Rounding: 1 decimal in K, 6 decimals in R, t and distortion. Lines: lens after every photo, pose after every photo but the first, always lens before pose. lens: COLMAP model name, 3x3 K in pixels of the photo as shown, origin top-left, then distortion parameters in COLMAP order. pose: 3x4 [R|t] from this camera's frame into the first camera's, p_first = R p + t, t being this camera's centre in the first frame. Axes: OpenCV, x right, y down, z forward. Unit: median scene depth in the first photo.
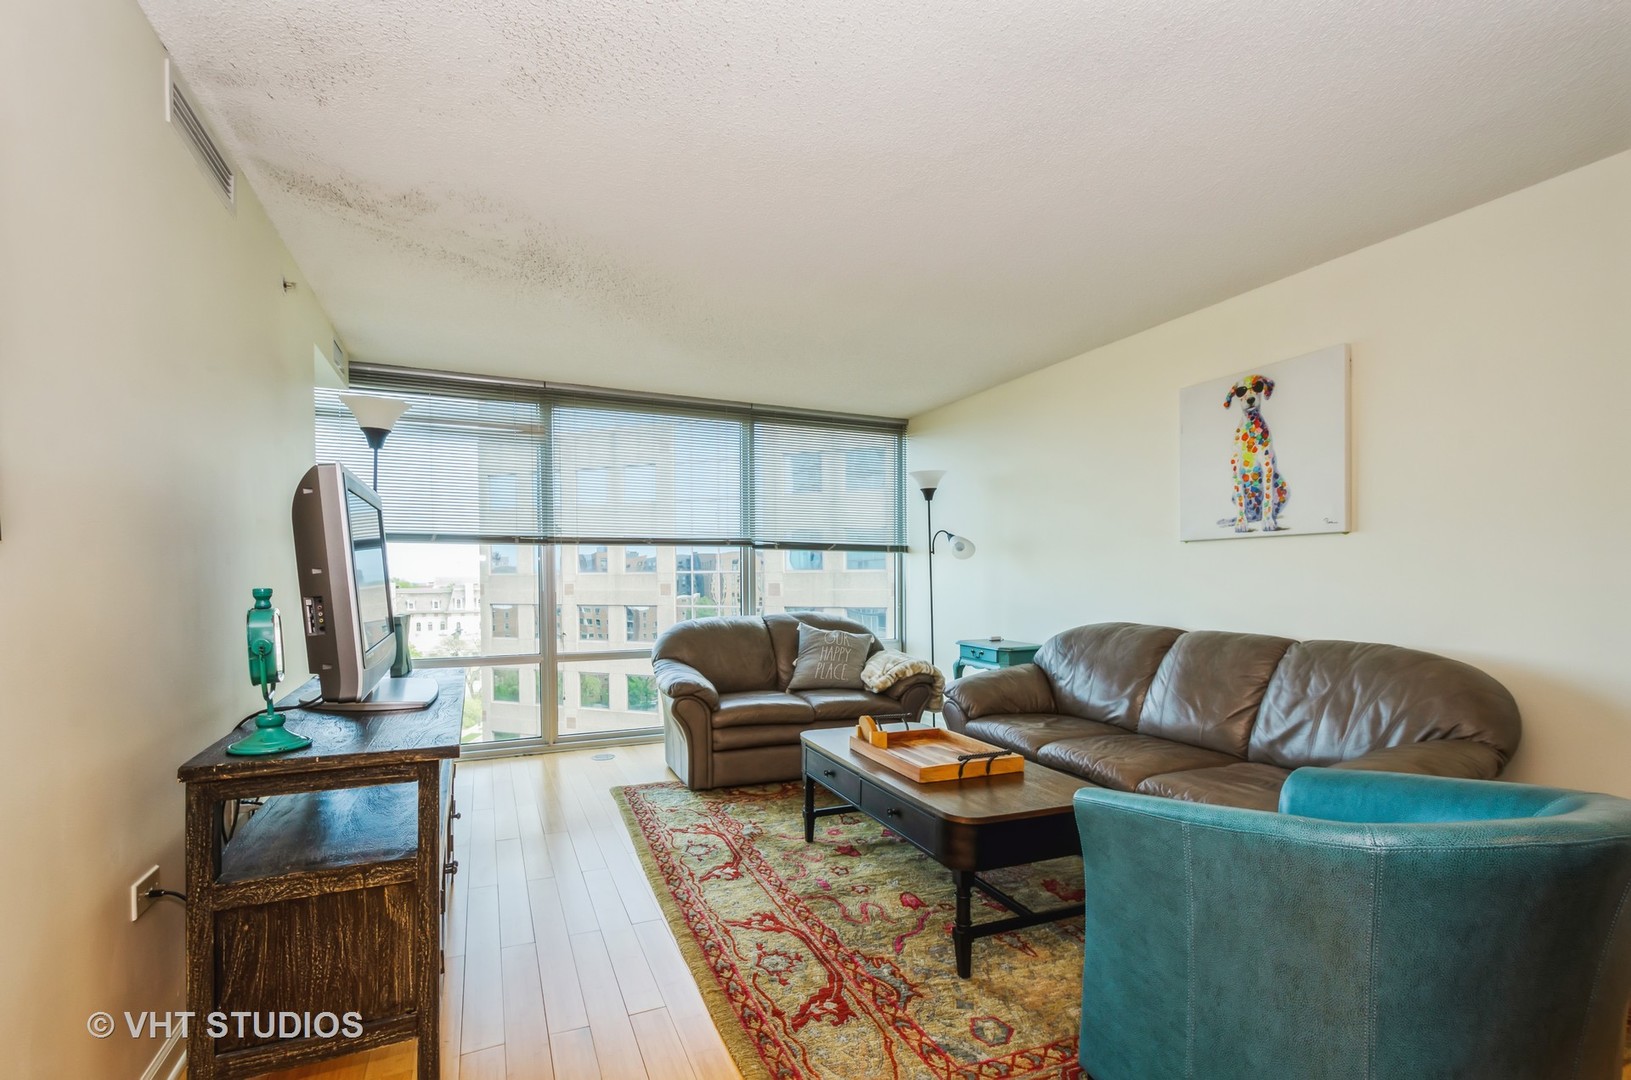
lens RADIAL K [[701.0, 0, 787.7], [0, 701.0, 568.3], [0, 0, 1]] dist [0.002710, -0.006318]
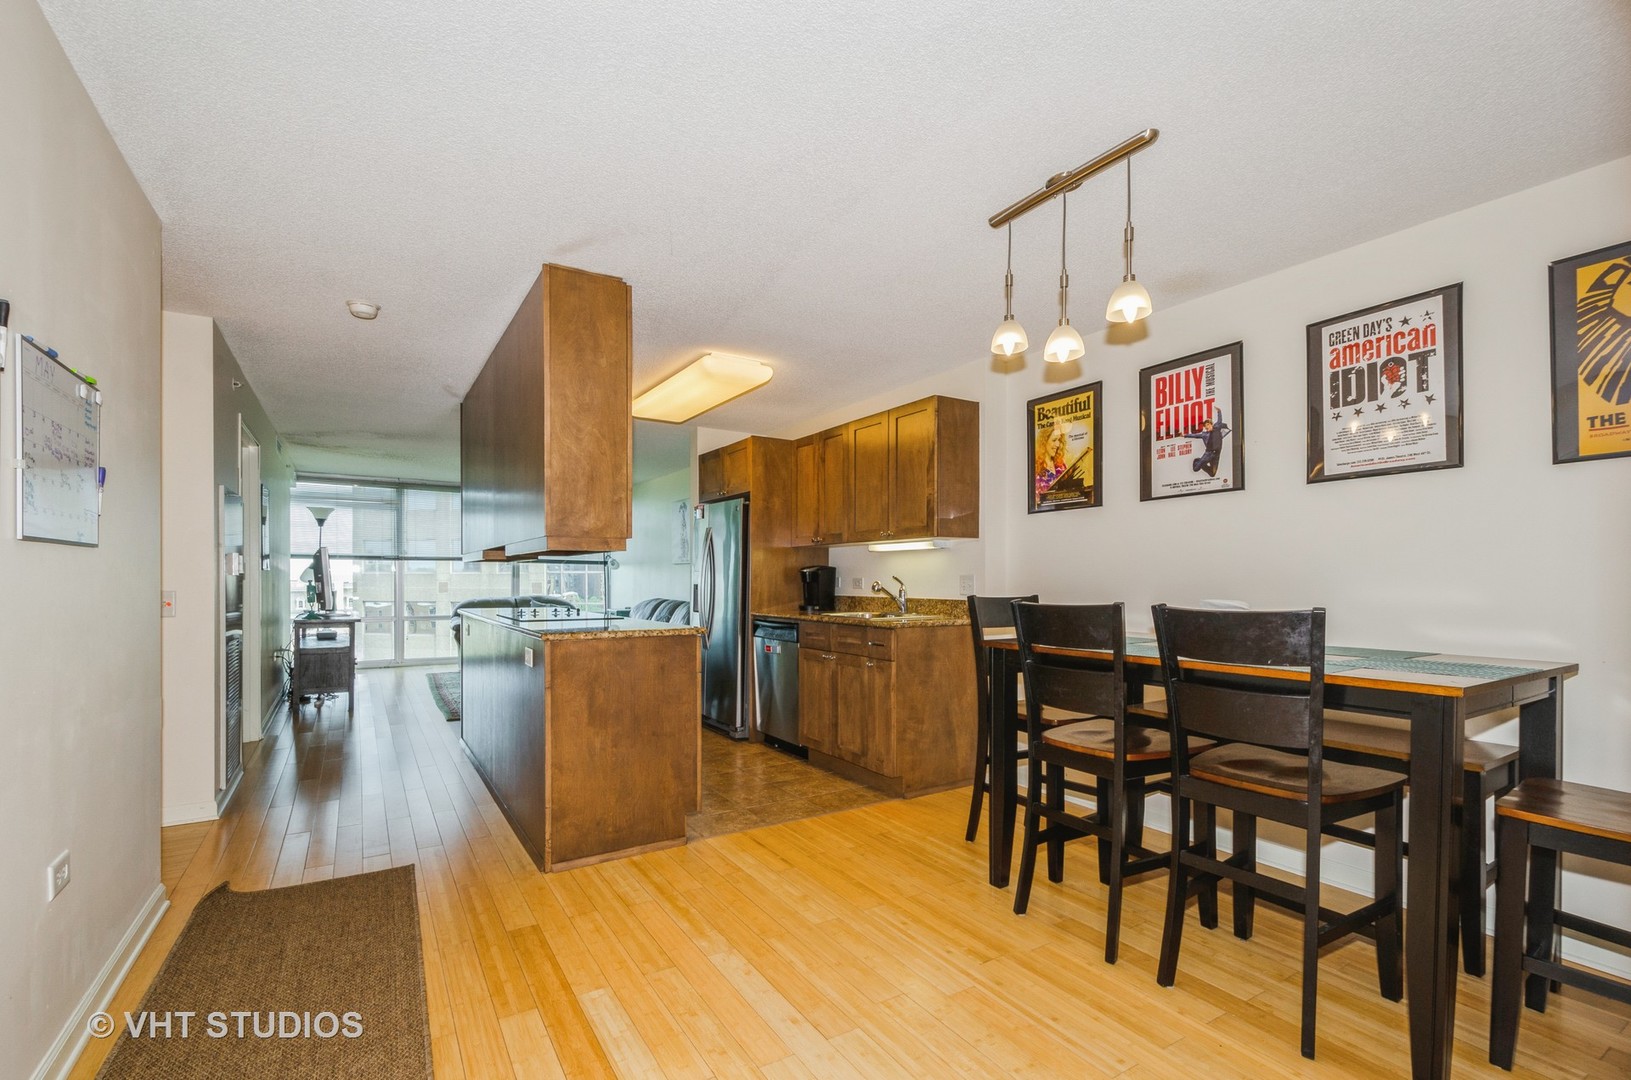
lens RADIAL K [[701.0, 0, 787.7], [0, 701.0, 568.3], [0, 0, 1]] dist [0.002710, -0.006318]
pose [[0.995389, 0.000411, 0.095922, 0.554183], [0.000296, 0.999973, -0.007359, 0.000995], [-0.095923, 0.007353, 0.995362, -1.068776]]
